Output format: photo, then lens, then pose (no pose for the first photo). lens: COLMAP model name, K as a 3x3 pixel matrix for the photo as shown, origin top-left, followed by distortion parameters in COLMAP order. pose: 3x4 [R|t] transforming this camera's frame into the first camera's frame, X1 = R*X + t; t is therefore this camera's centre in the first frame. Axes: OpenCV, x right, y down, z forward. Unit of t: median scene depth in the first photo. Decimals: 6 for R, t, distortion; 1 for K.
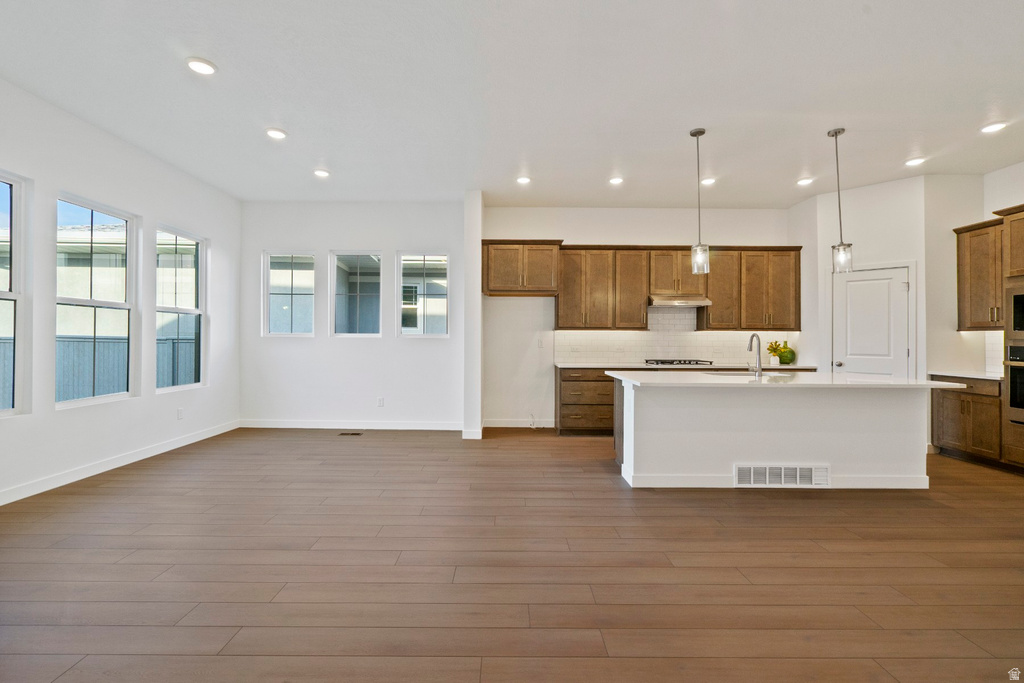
lens RADIAL K [[473.1, 0, 509.6], [0, 473.1, 338.2], [0, 0, 1]] dist [0.002933, -0.000948]
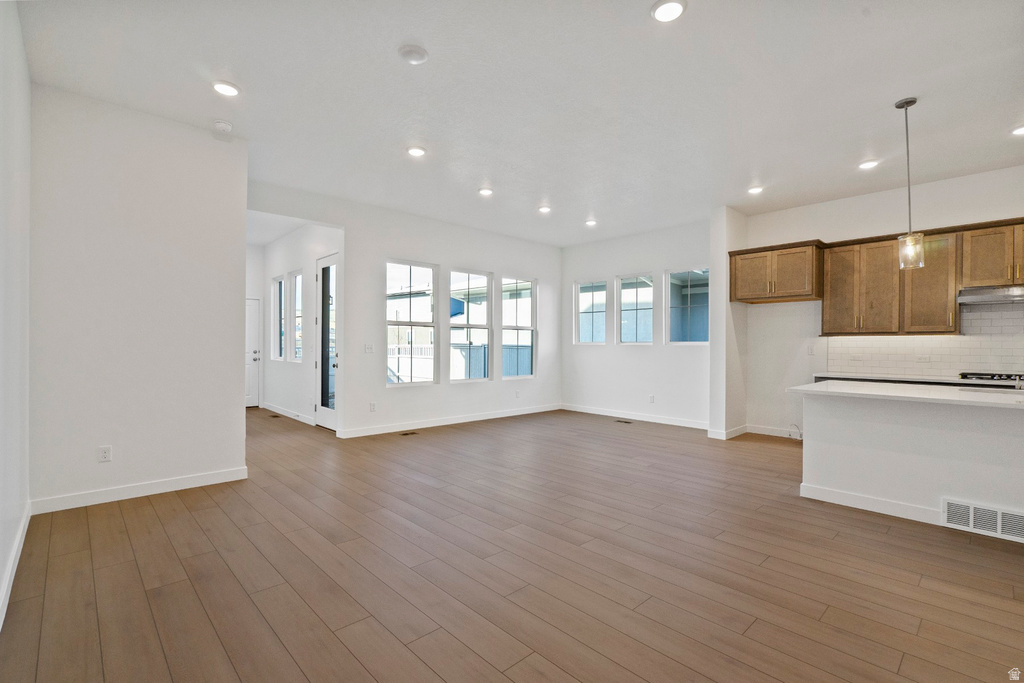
lens RADIAL K [[473.1, 0, 511.3], [0, 473.1, 347.5], [0, 0, 1]] dist [0.002933, -0.000948]
pose [[0.679551, 0.001562, -0.733627, 0.381751], [0.000188, 0.999997, 0.002303, 0.002352], [0.733629, -0.001703, 0.679549, -0.073222]]
